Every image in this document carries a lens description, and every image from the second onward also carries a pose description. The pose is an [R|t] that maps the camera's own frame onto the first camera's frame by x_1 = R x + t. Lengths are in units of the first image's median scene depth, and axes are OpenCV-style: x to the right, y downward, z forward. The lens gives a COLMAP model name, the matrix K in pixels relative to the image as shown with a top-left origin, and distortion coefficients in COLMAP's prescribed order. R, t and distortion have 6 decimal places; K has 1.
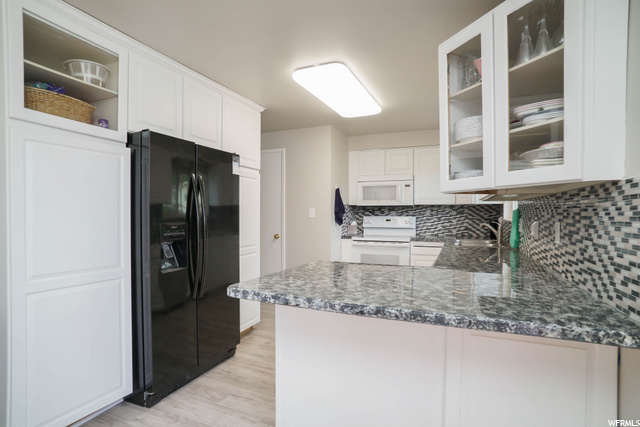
lens RADIAL K [[333.3, 0, 317.0], [0, 333.3, 213.9], [0, 0, 1]] dist [-0.080316, 0.037990]
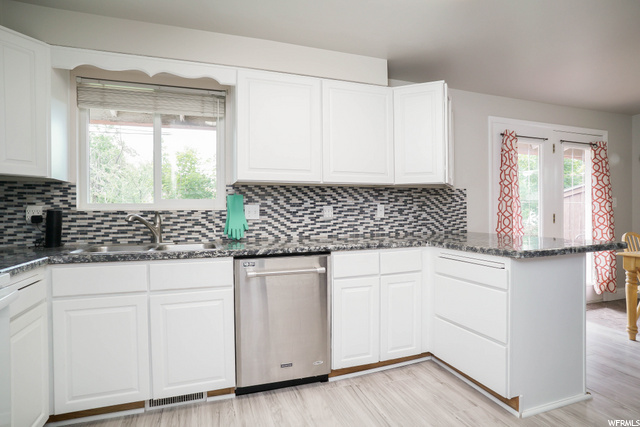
lens RADIAL K [[333.3, 0, 317.0], [0, 333.3, 213.9], [0, 0, 1]] dist [-0.080316, 0.037990]
pose [[-0.681421, -0.019909, 0.731621, -0.191417], [0.003061, 0.999544, 0.030051, 0.013643], [-0.731885, 0.022716, -0.681049, 1.611335]]
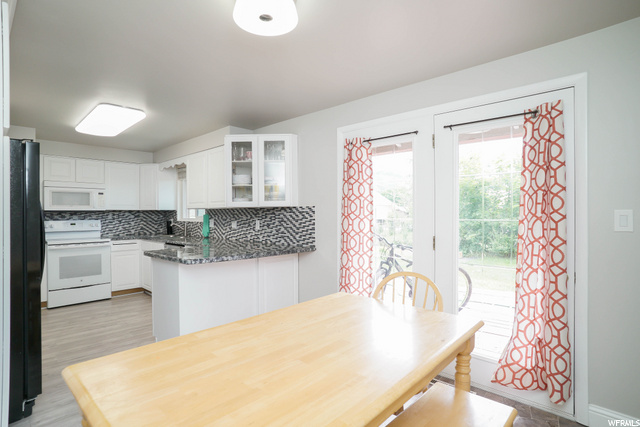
lens RADIAL K [[333.3, 0, 317.0], [0, 333.3, 213.9], [0, 0, 1]] dist [-0.080316, 0.037990]
pose [[0.336208, -0.004849, 0.941775, -0.926354], [0.010355, 0.999945, 0.001452, -0.013657], [-0.941731, 0.009264, 0.336240, -0.148691]]
